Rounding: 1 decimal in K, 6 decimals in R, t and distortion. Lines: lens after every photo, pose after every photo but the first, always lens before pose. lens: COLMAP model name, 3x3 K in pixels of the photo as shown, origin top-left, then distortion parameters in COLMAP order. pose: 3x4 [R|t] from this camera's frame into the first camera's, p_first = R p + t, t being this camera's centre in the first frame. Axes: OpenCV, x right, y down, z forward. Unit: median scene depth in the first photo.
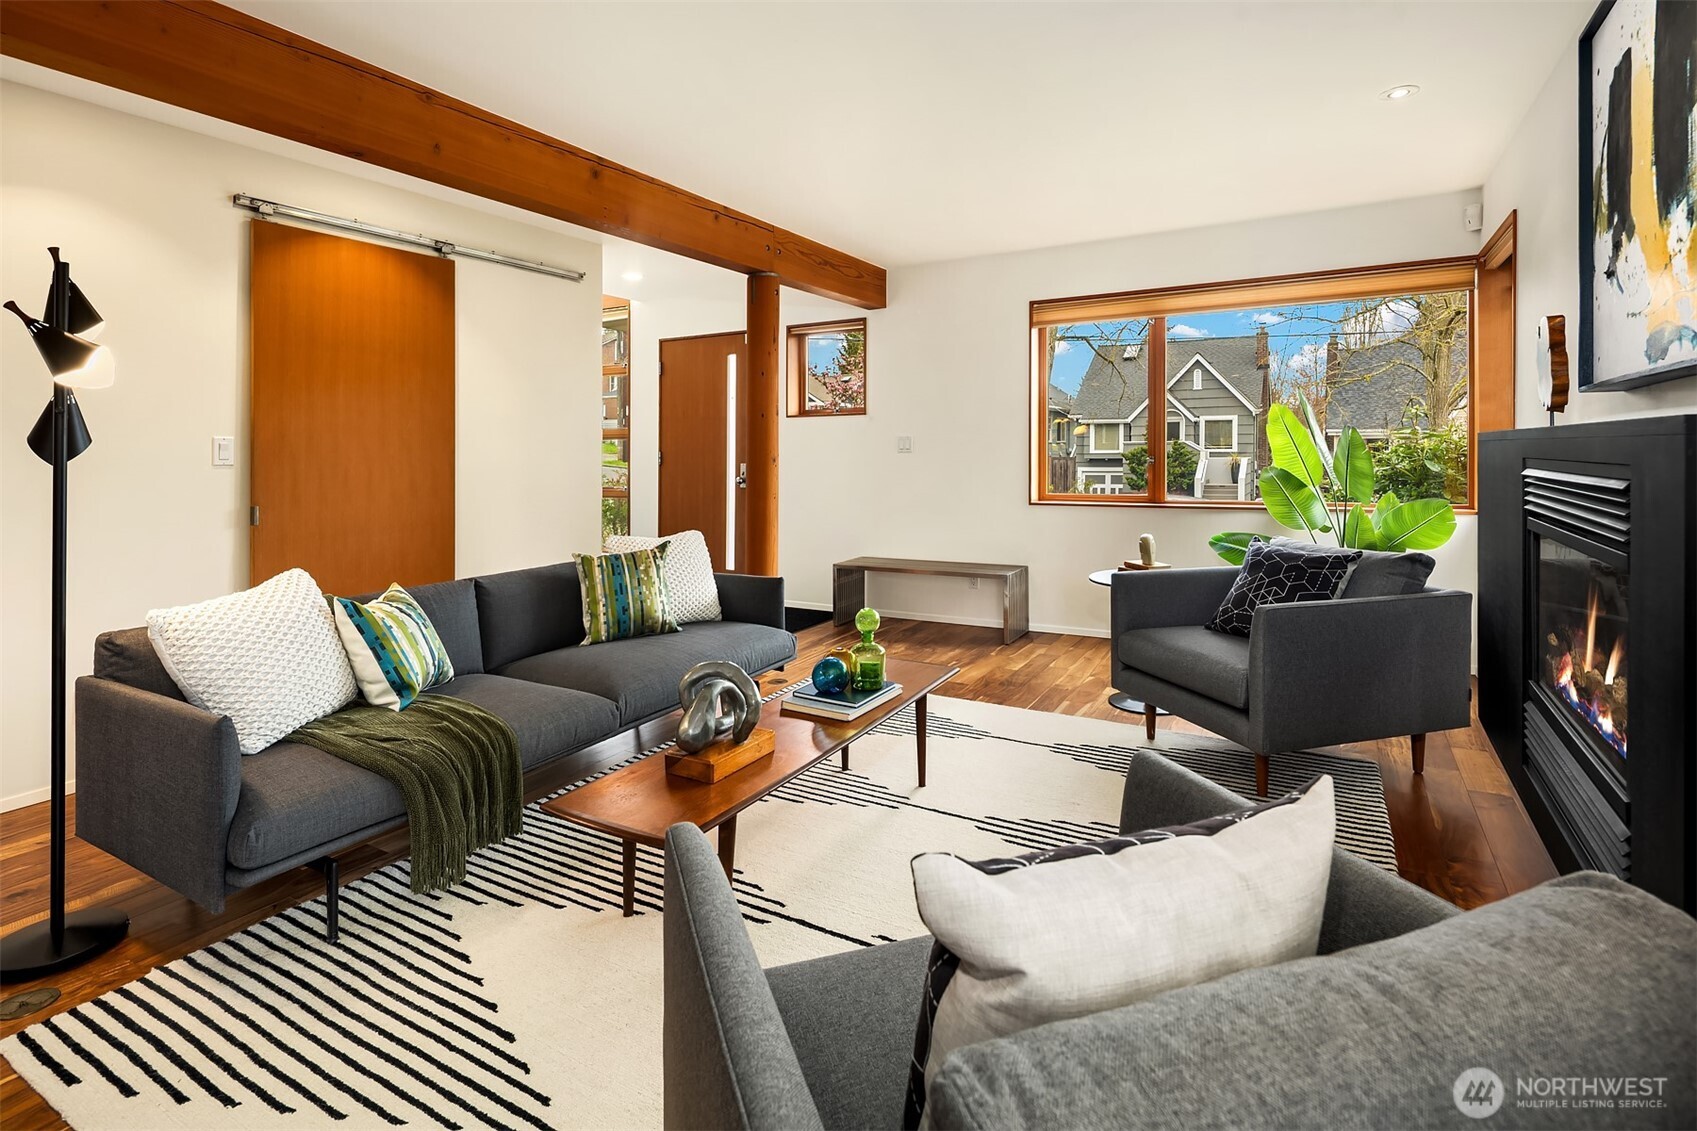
lens RADIAL K [[837.2, 0, 825.4], [0, 837.2, 461.6], [0, 0, 1]] dist [0.000348, -0.001022]
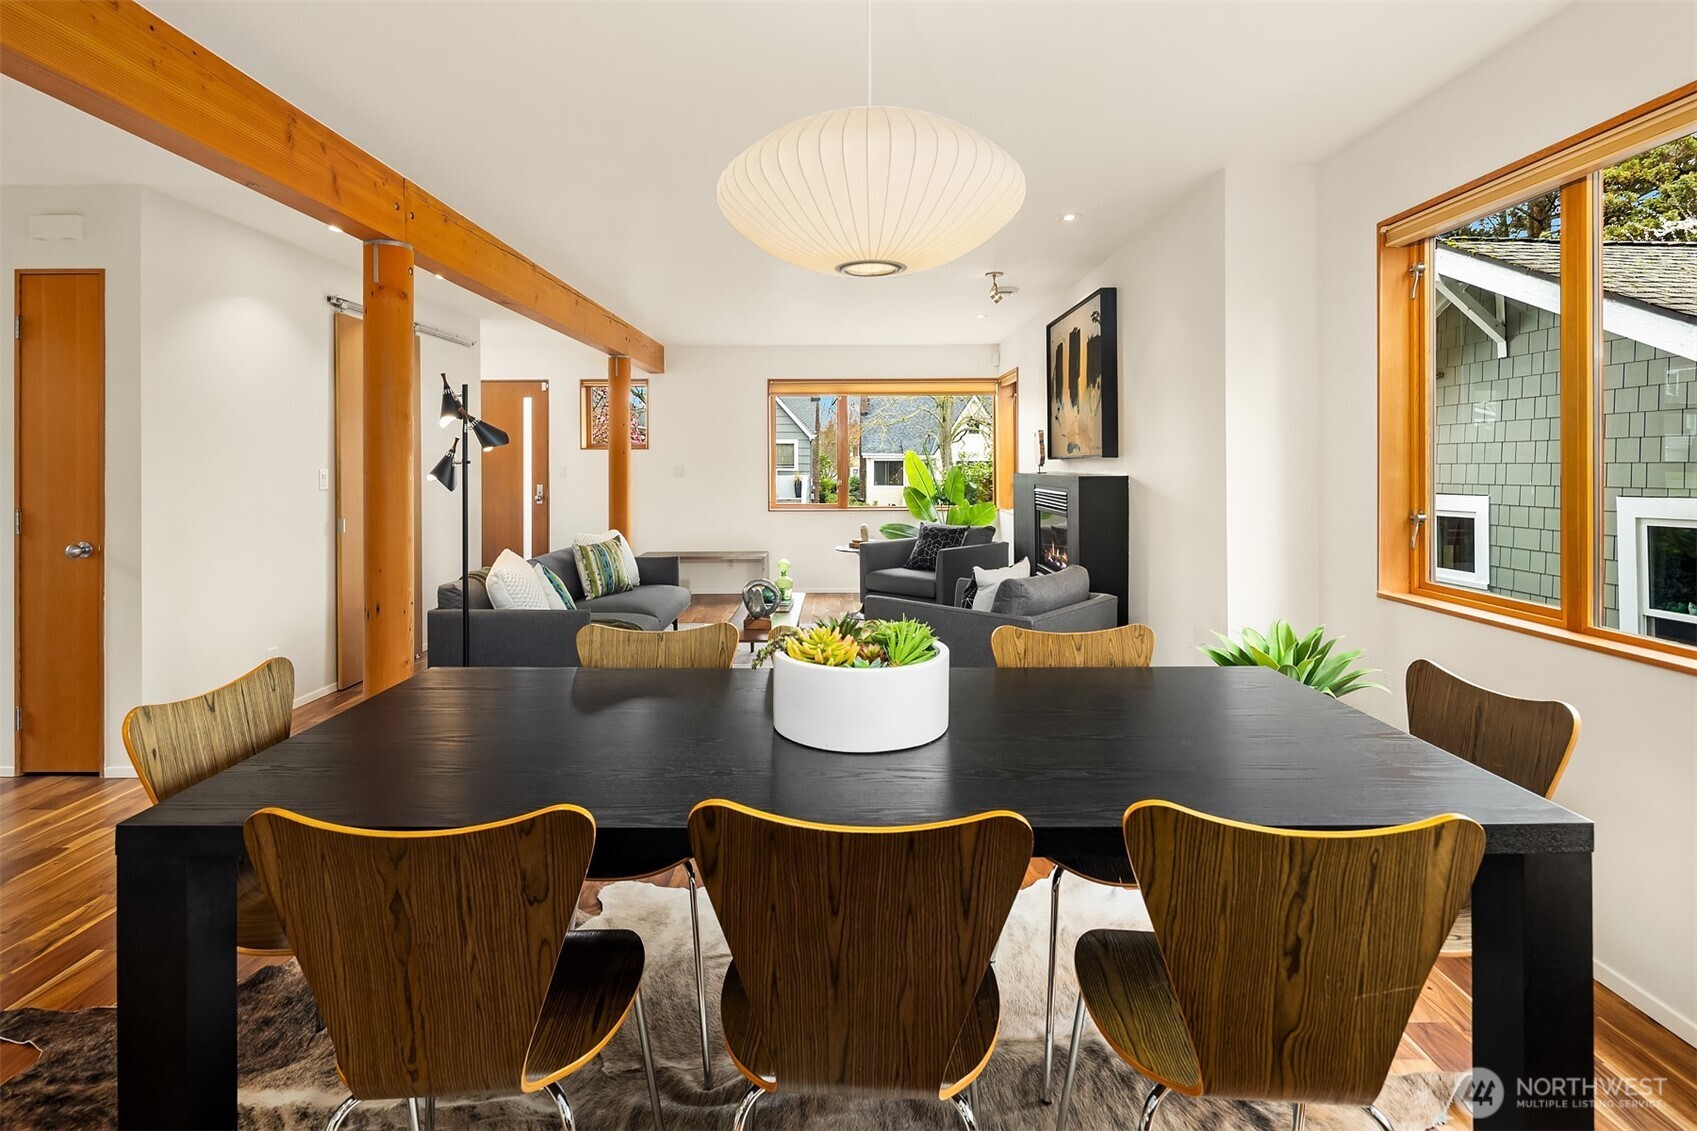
lens RADIAL K [[837.2, 0, 869.8], [0, 837.2, 471.0], [0, 0, 1]] dist [0.000348, -0.001022]
pose [[0.845073, 0.004778, 0.534629, -0.566039], [-0.000181, 0.999963, -0.008651, -0.012890], [-0.534650, 0.007214, 0.845043, -0.537106]]
